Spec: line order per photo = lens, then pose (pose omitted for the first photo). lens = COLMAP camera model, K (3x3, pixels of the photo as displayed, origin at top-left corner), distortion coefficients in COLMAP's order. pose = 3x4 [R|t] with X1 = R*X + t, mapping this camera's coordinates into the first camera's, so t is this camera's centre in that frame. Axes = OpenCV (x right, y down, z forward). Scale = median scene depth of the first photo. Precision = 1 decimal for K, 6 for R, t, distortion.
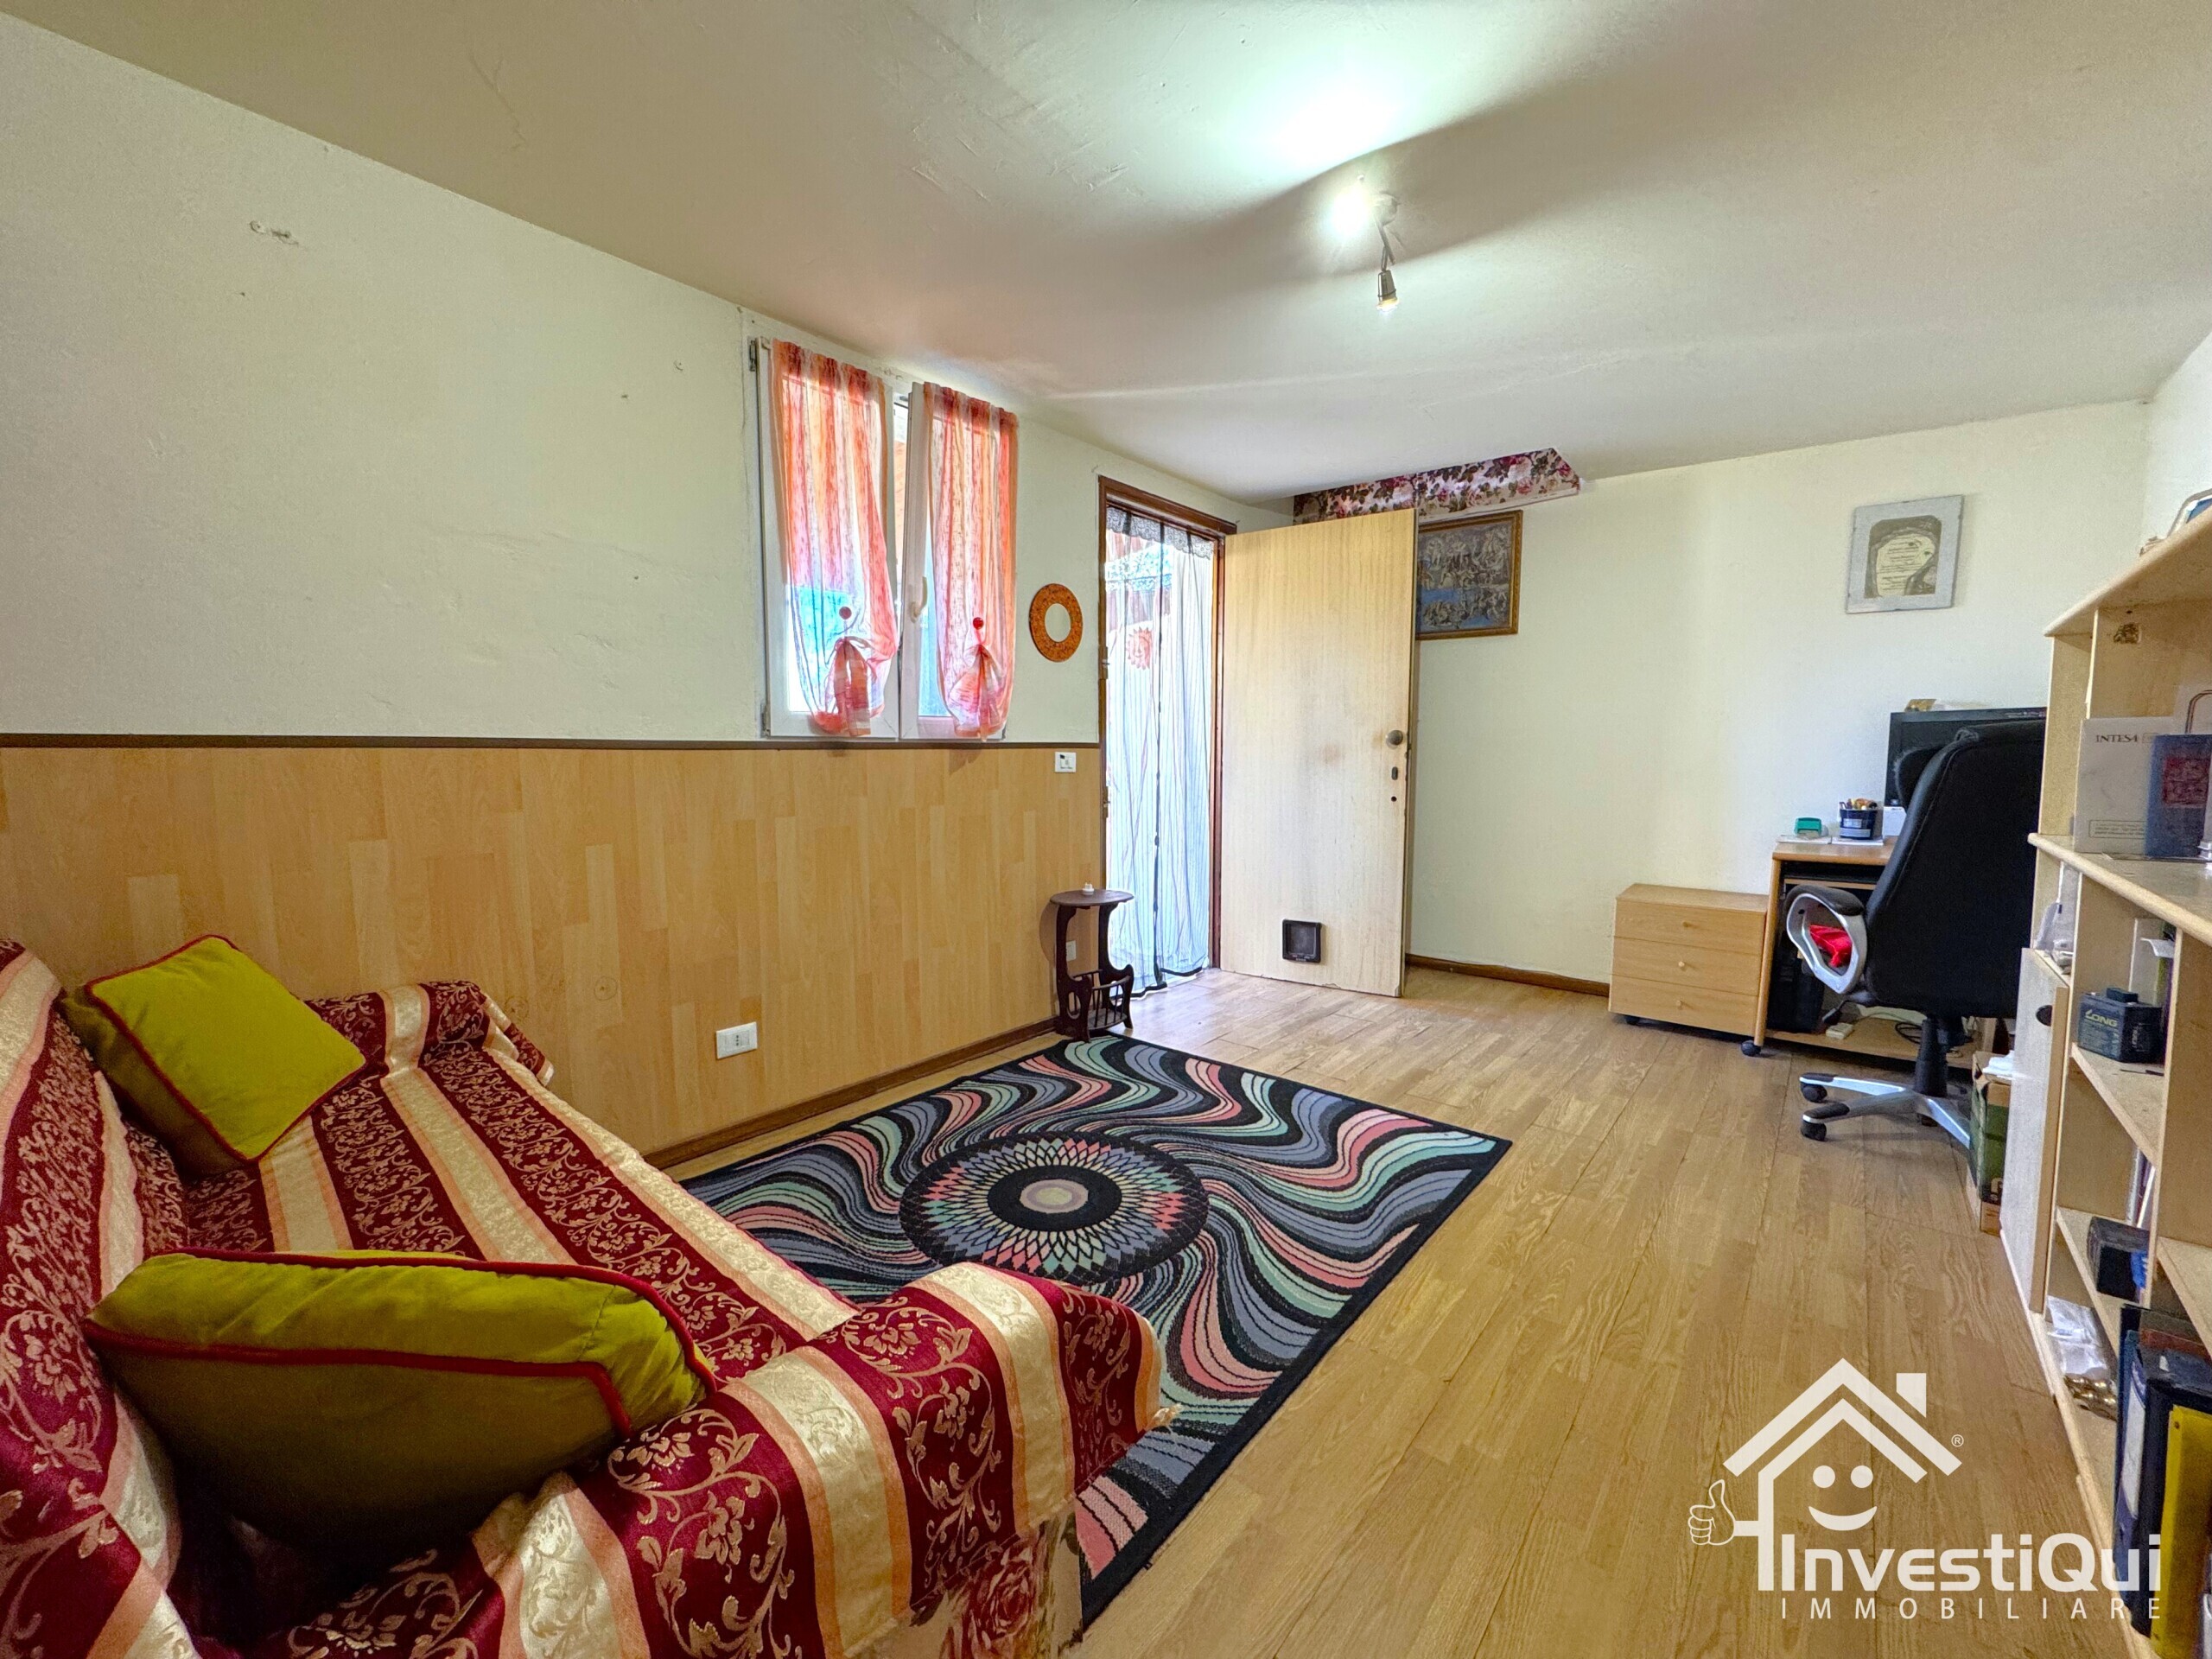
lens RADIAL K [[877.2, 0, 1115.6], [0, 877.2, 829.8], [0, 0, 1]] dist [-0.003573, 0.000121]
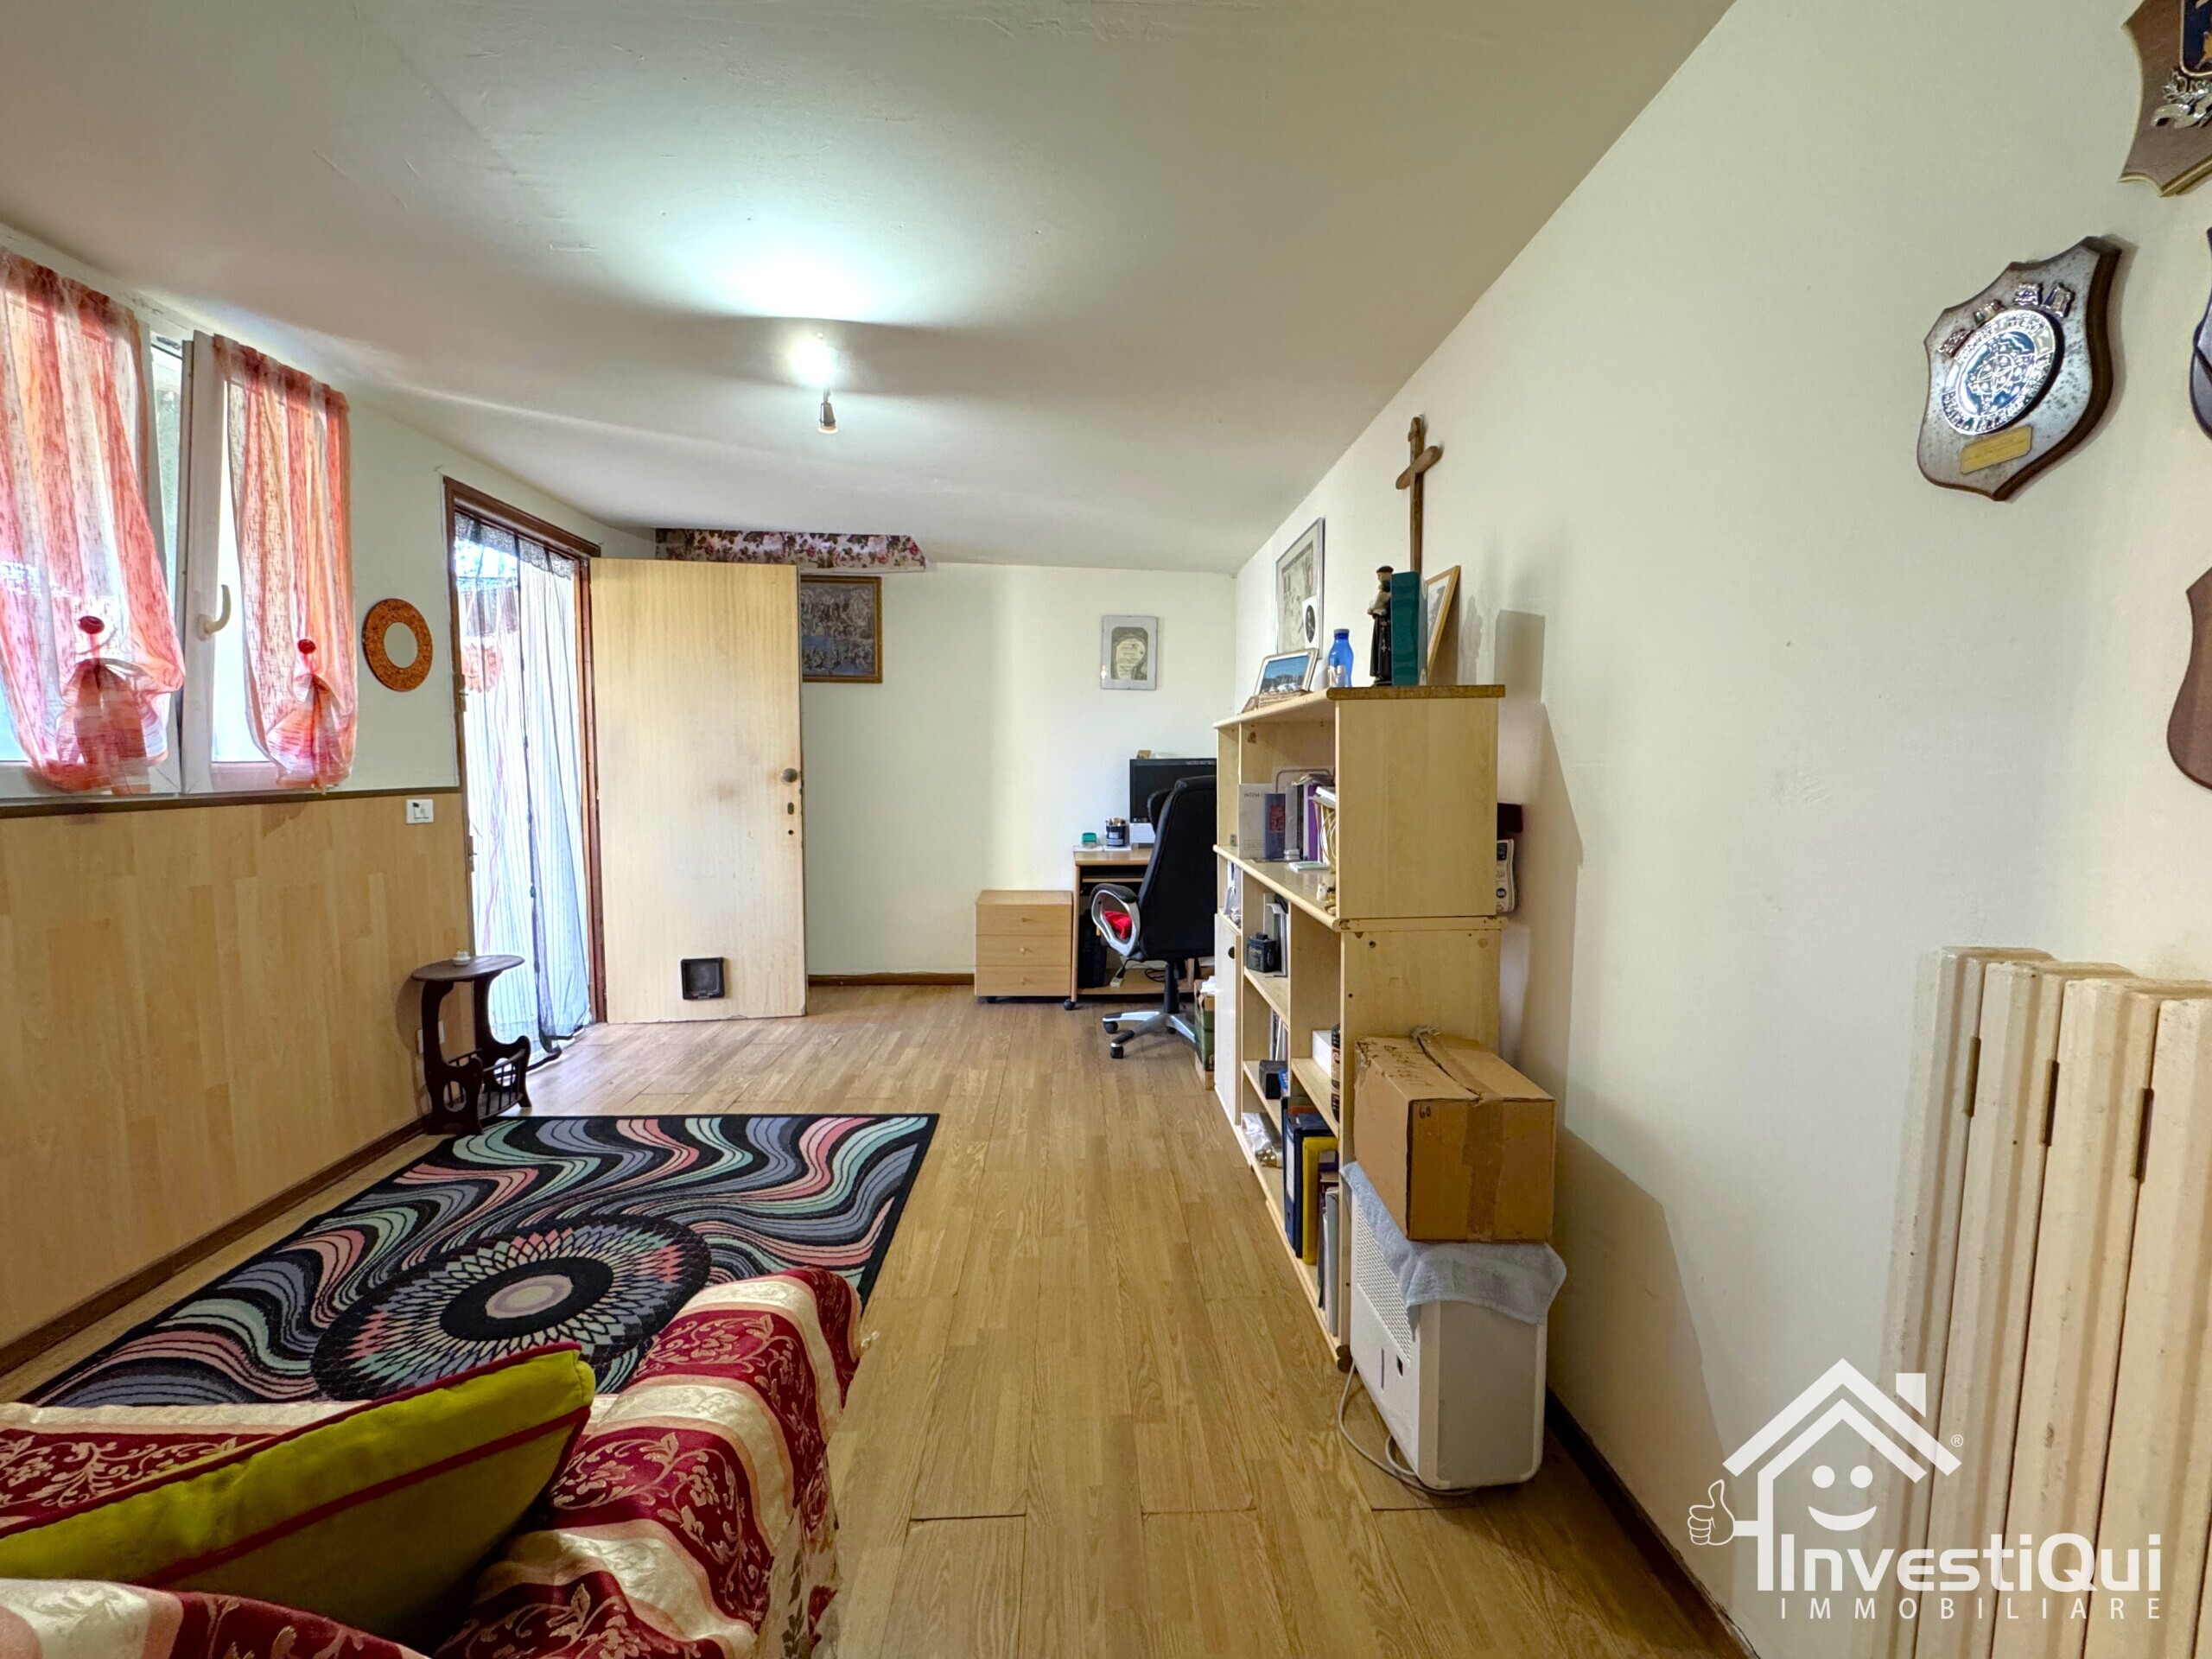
lens RADIAL K [[877.2, 0, 1115.6], [0, 877.2, 829.8], [0, 0, 1]] dist [-0.003573, 0.000121]
pose [[0.738191, -0.044957, 0.673092, -0.164003], [0.055940, 0.998420, 0.005336, -0.032962], [-0.672268, 0.033714, 0.739540, -0.086512]]
